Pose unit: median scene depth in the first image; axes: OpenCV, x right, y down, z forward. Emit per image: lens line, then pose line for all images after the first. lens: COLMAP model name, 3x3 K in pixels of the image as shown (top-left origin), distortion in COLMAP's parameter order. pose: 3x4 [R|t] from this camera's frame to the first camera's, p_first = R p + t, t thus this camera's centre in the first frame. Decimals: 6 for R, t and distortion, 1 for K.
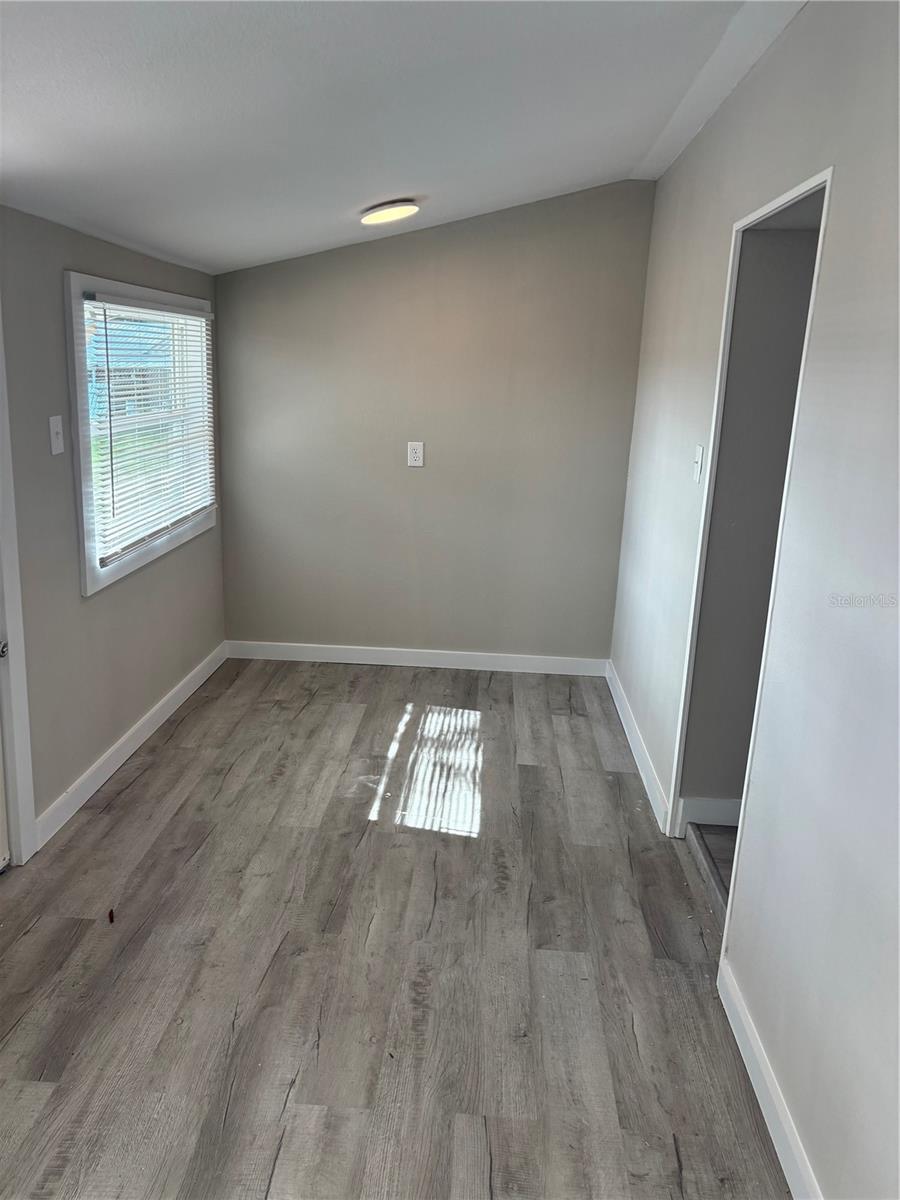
lens RADIAL K [[904.5, 0, 447.4], [0, 904.5, 595.5], [0, 0, 1]] dist [0.051925, -0.062470]
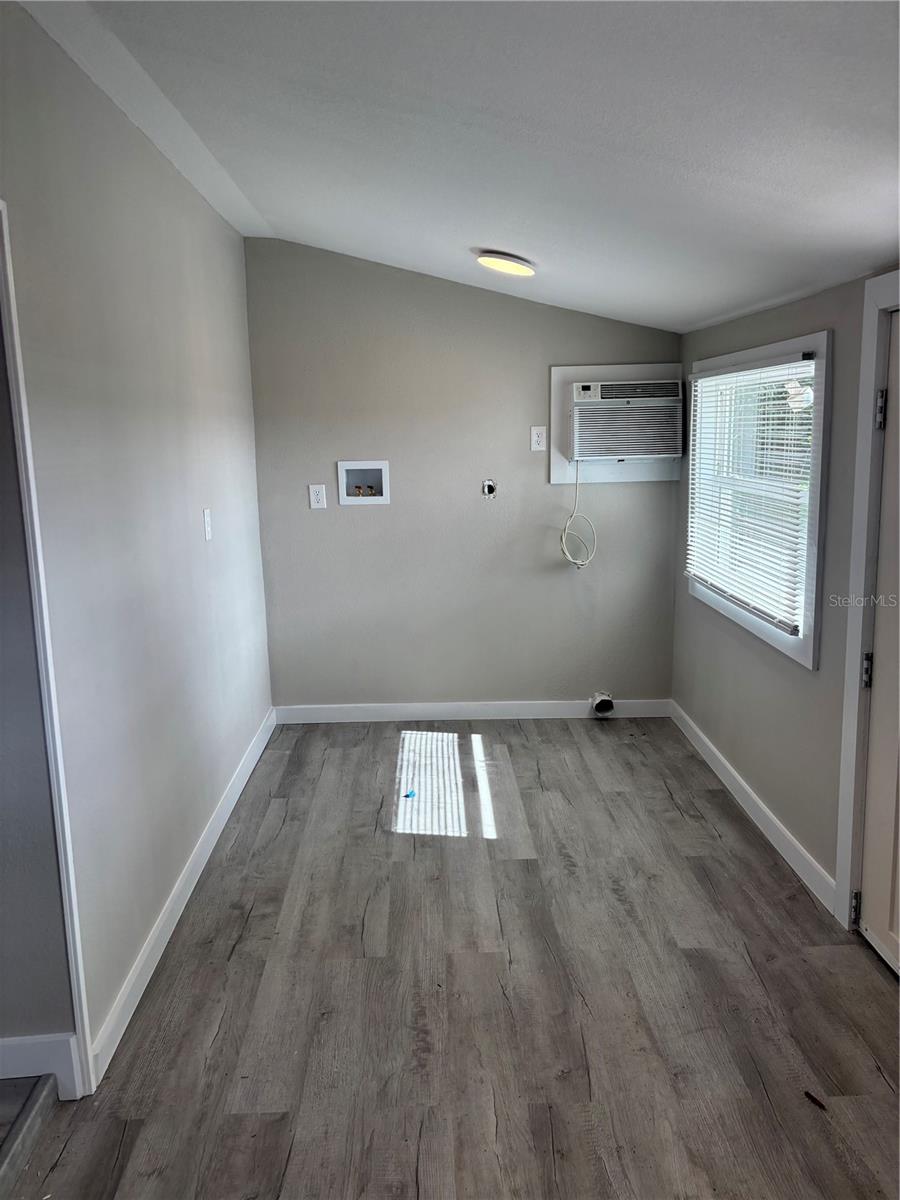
lens RADIAL K [[904.5, 0, 449.4], [0, 904.5, 599.0], [0, 0, 1]] dist [0.051925, -0.062470]
pose [[-0.996290, -0.008072, -0.085675, 0.029542], [-0.043127, 0.908374, 0.415928, -0.418596], [0.074467, 0.418080, -0.905353, 1.706220]]
